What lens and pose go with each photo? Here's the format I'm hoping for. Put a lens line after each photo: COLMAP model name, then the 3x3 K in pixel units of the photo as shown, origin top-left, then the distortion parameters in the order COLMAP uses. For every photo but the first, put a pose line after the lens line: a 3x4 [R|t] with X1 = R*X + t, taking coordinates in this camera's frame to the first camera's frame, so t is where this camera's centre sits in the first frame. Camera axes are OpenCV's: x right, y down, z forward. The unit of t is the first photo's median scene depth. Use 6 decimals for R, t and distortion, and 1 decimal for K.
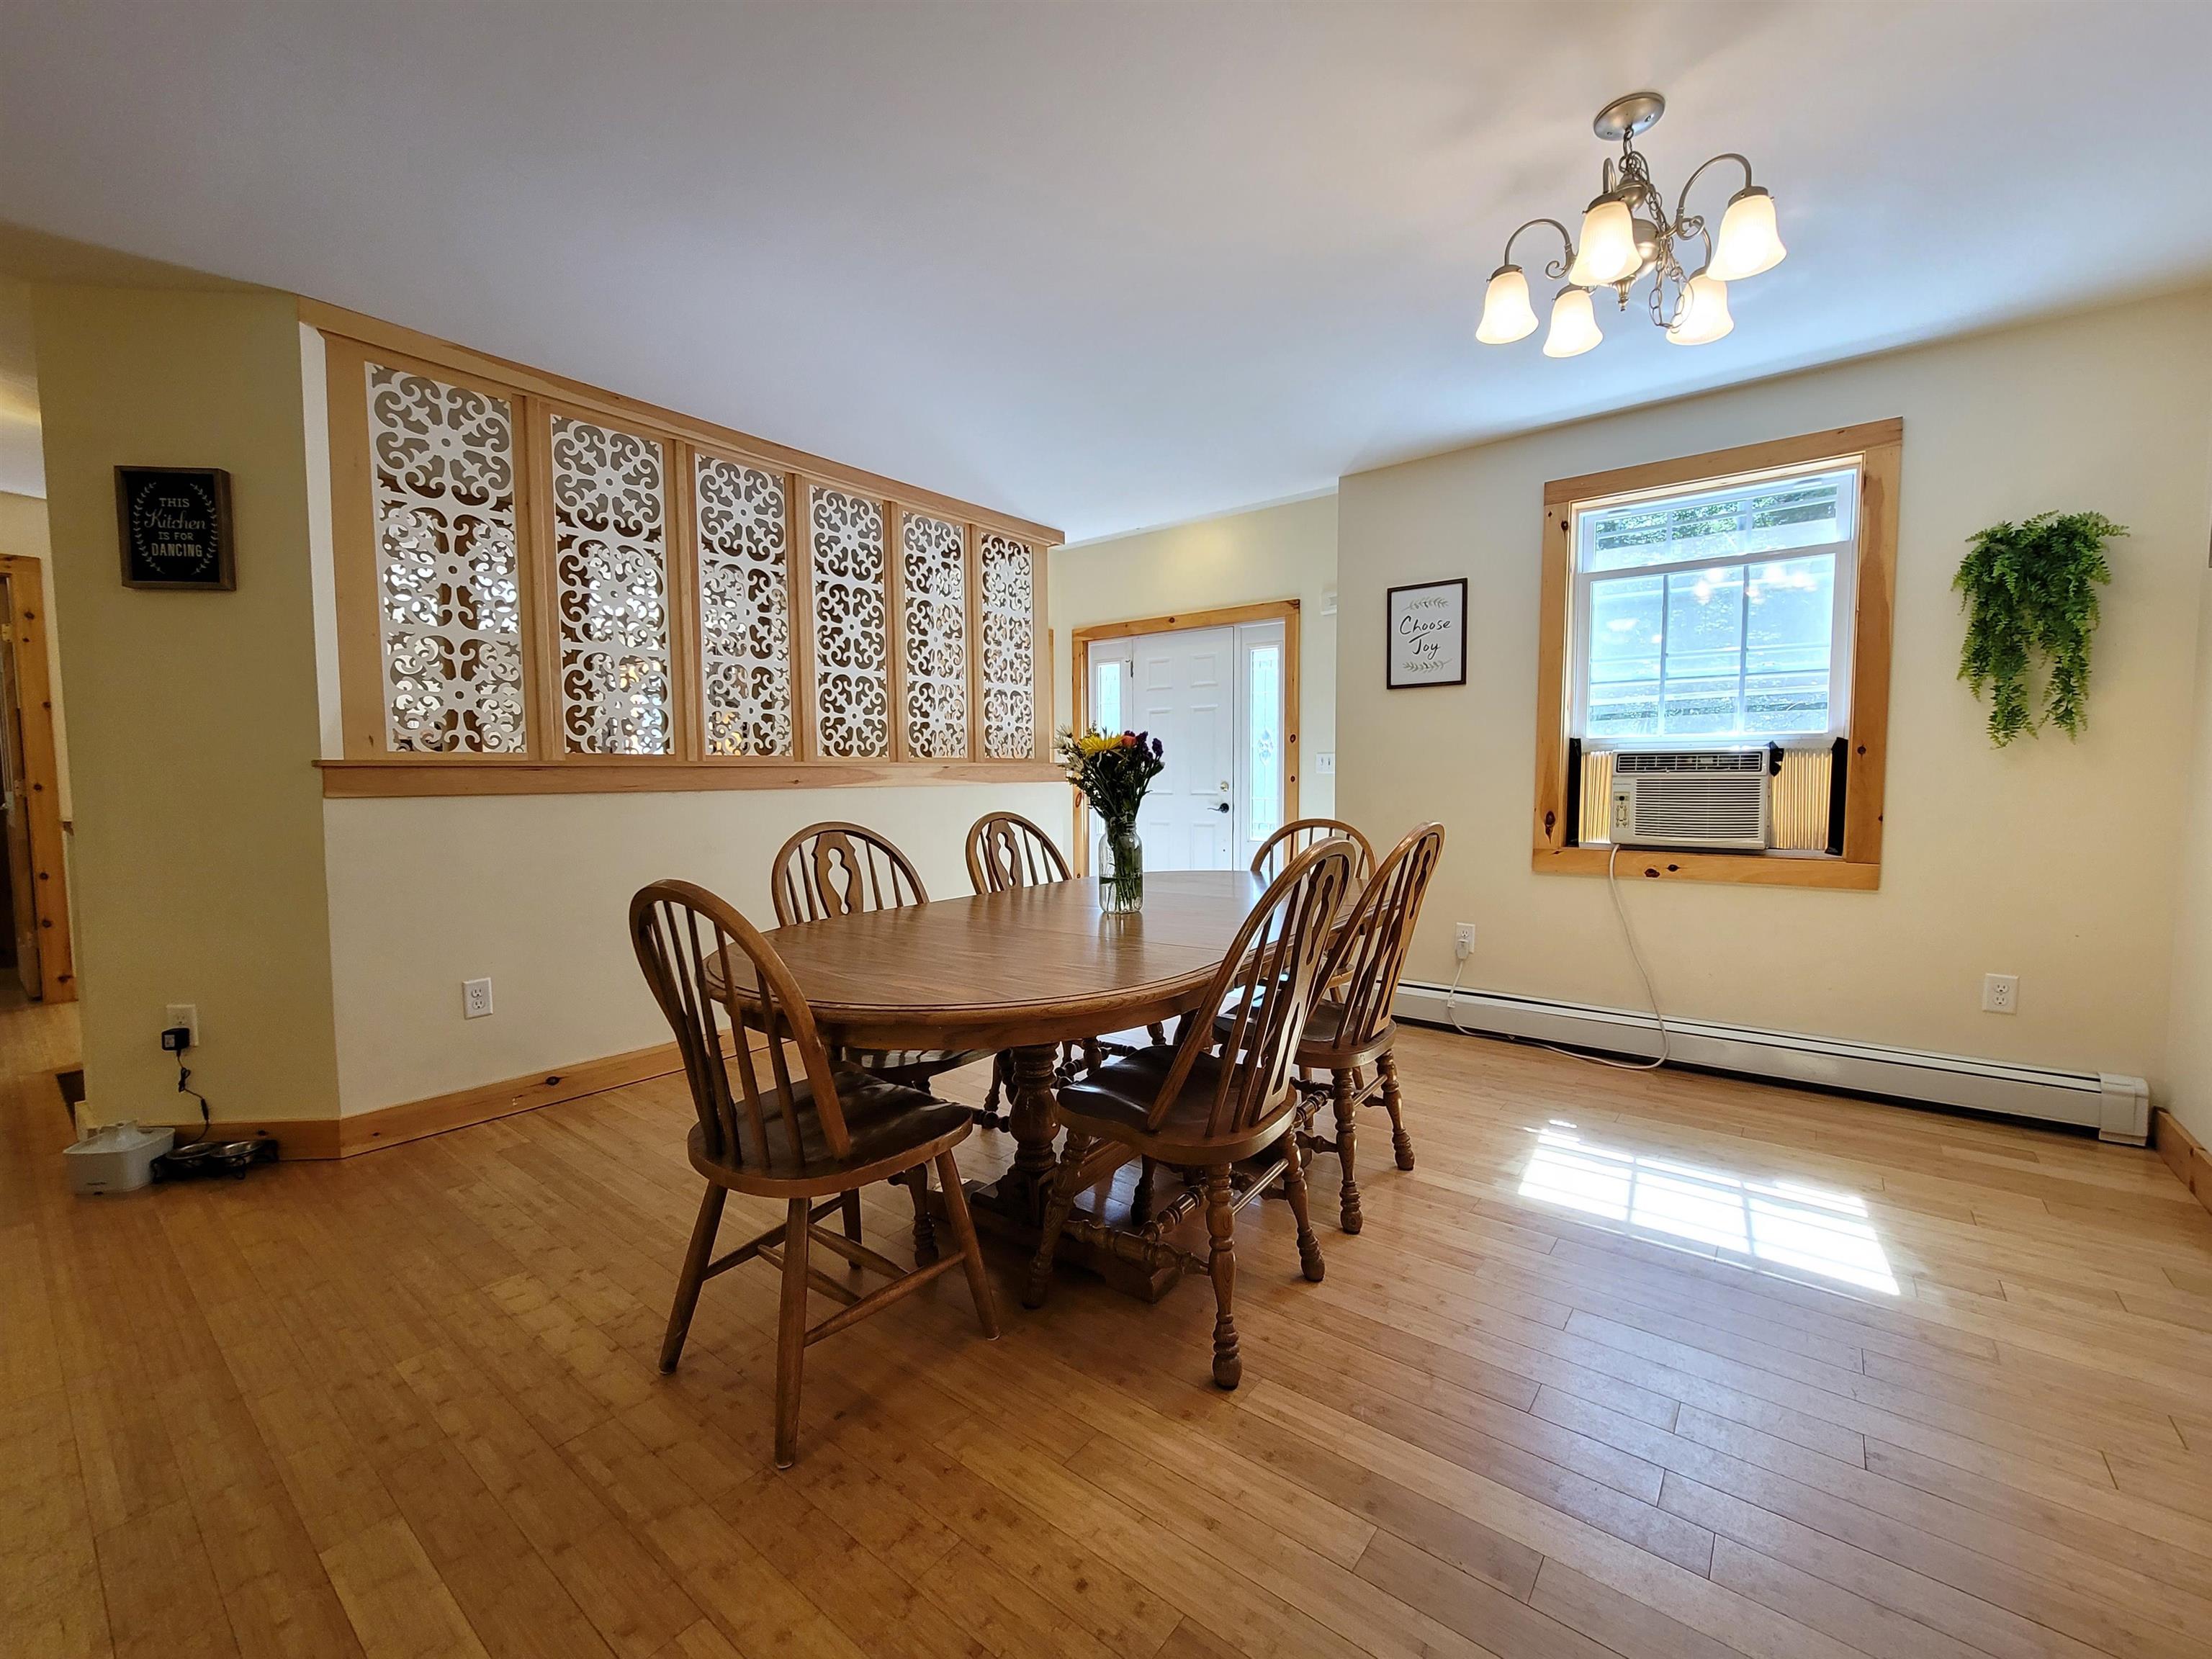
lens RADIAL K [[908.2, 0, 1106.6], [0, 908.2, 840.1], [0, 0, 1]] dist [-0.005603, 0.000316]
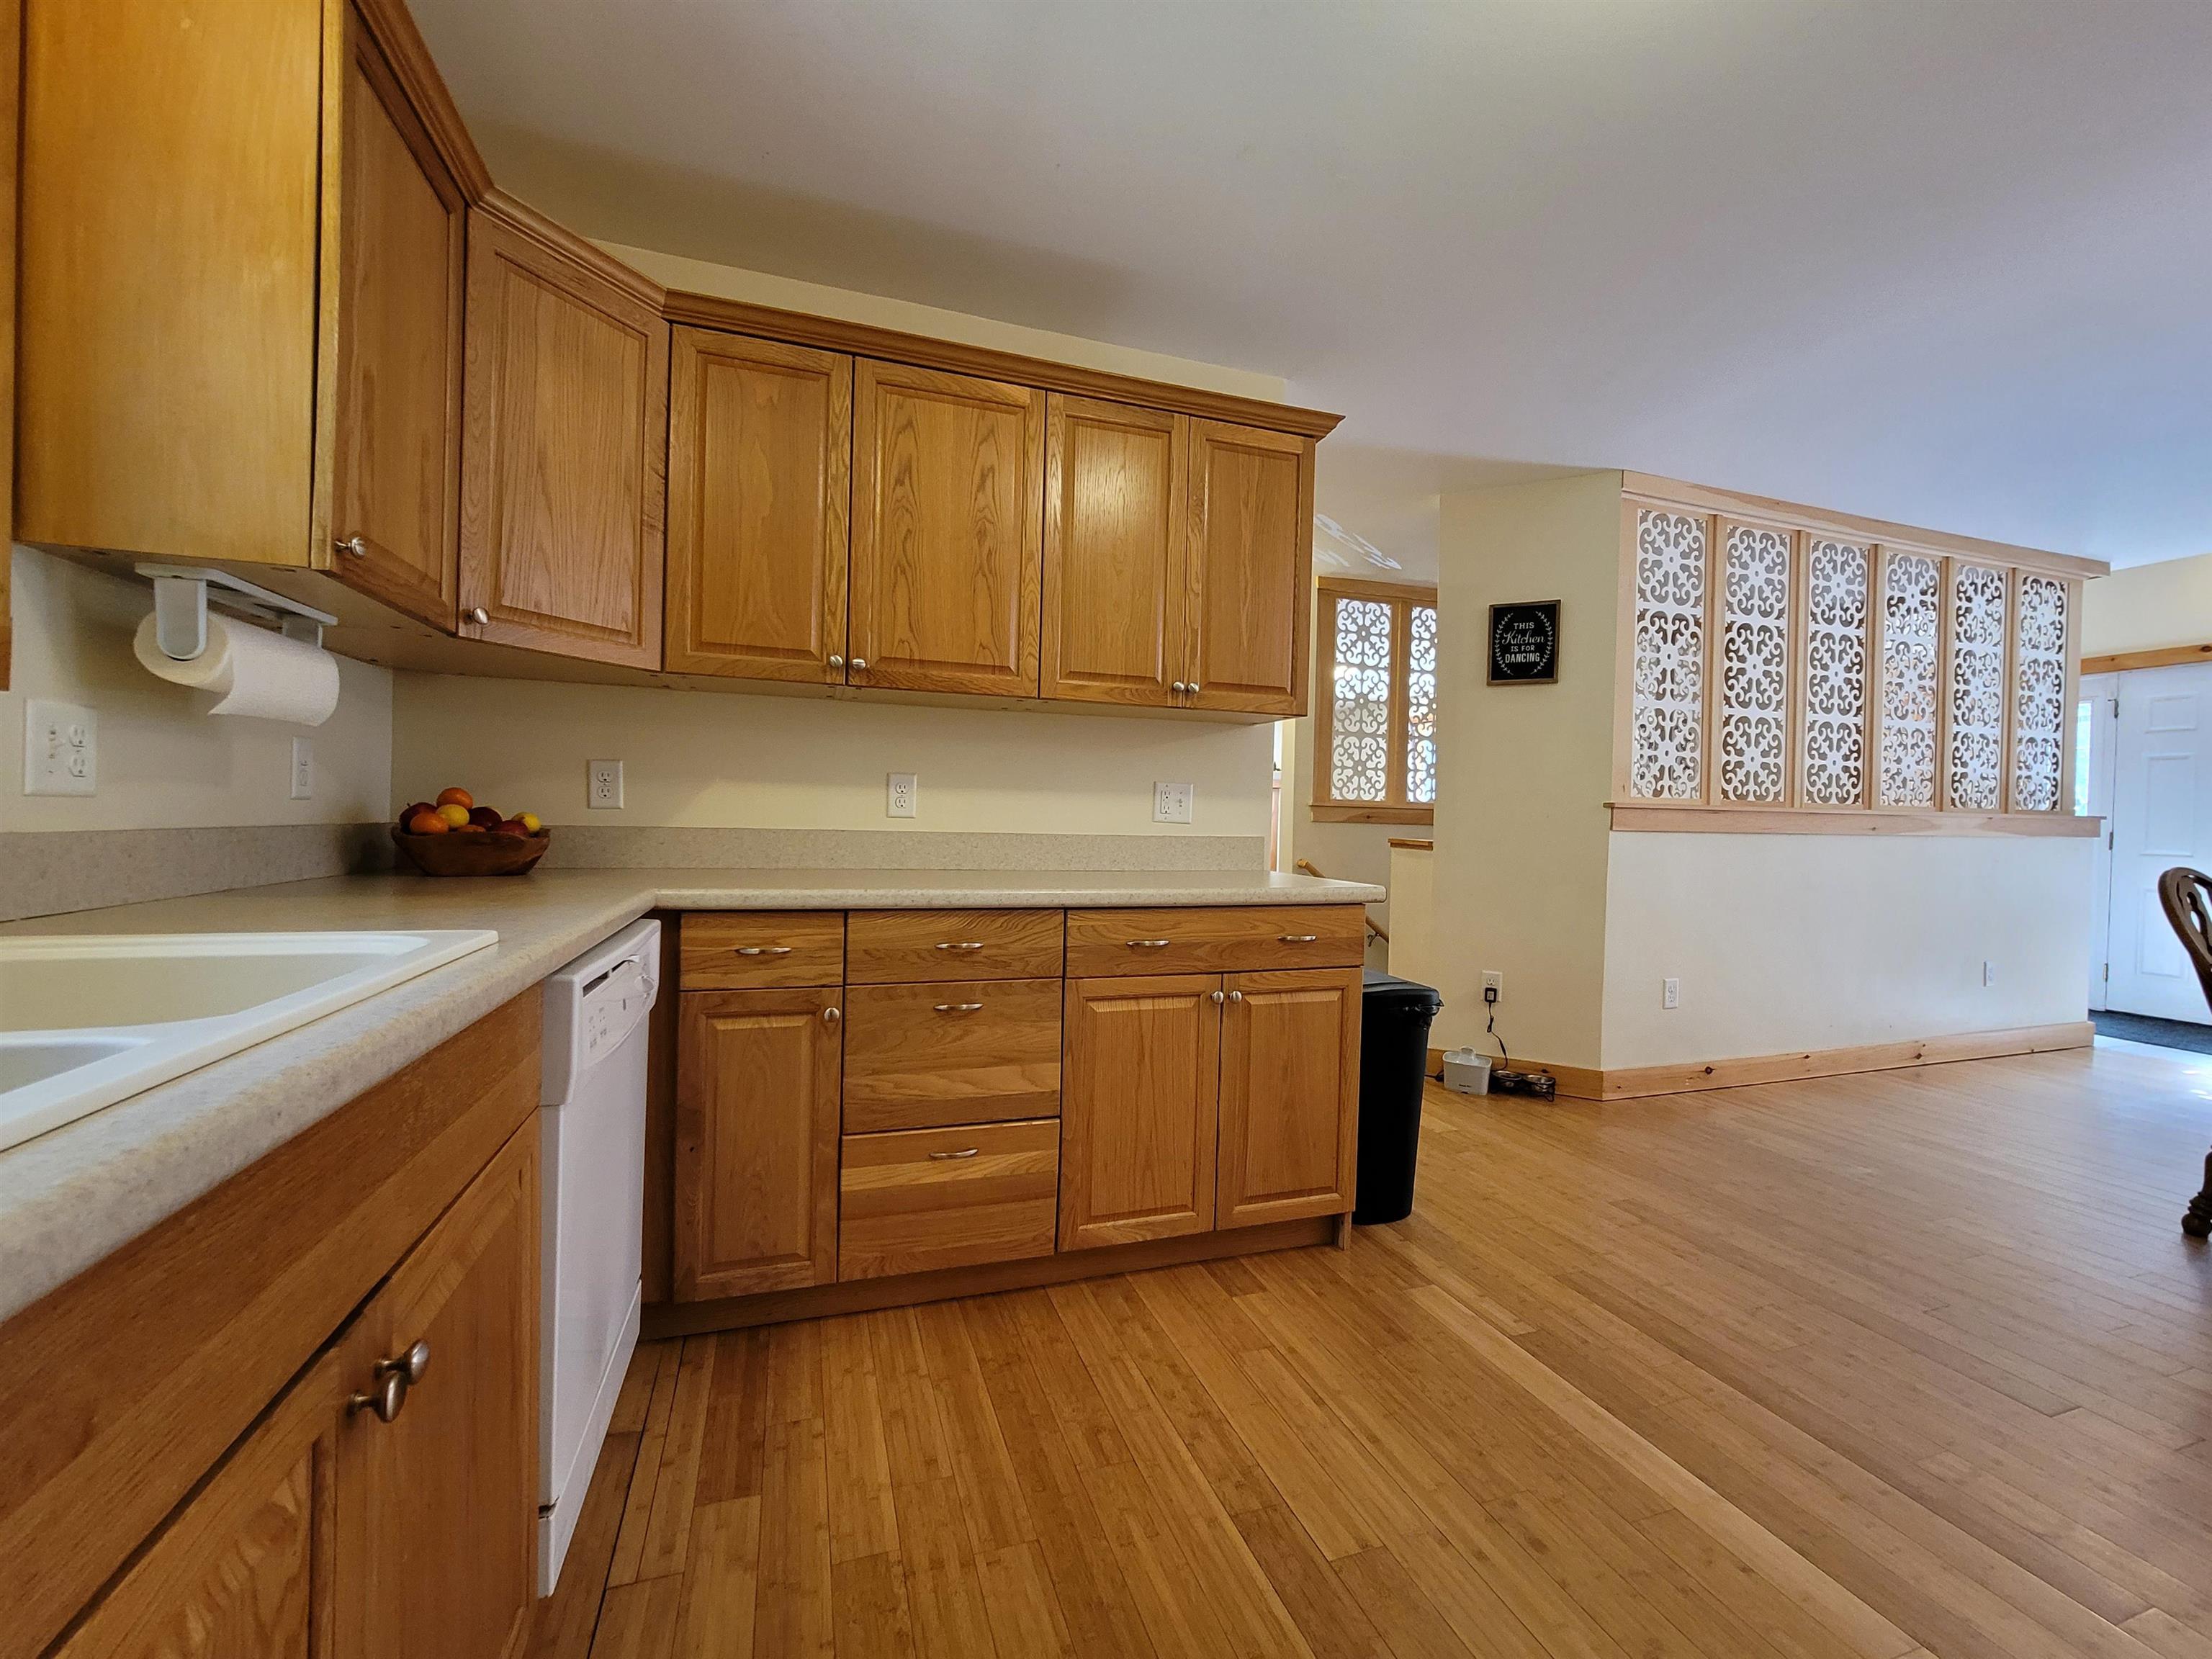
lens RADIAL K [[908.2, 0, 1119.3], [0, 908.2, 827.3], [0, 0, 1]] dist [-0.005603, 0.000316]
pose [[0.842232, 0.028343, -0.538369, -0.671235], [-0.061025, 0.997211, -0.042969, 0.046659], [0.535650, 0.069044, 0.841613, -0.483238]]
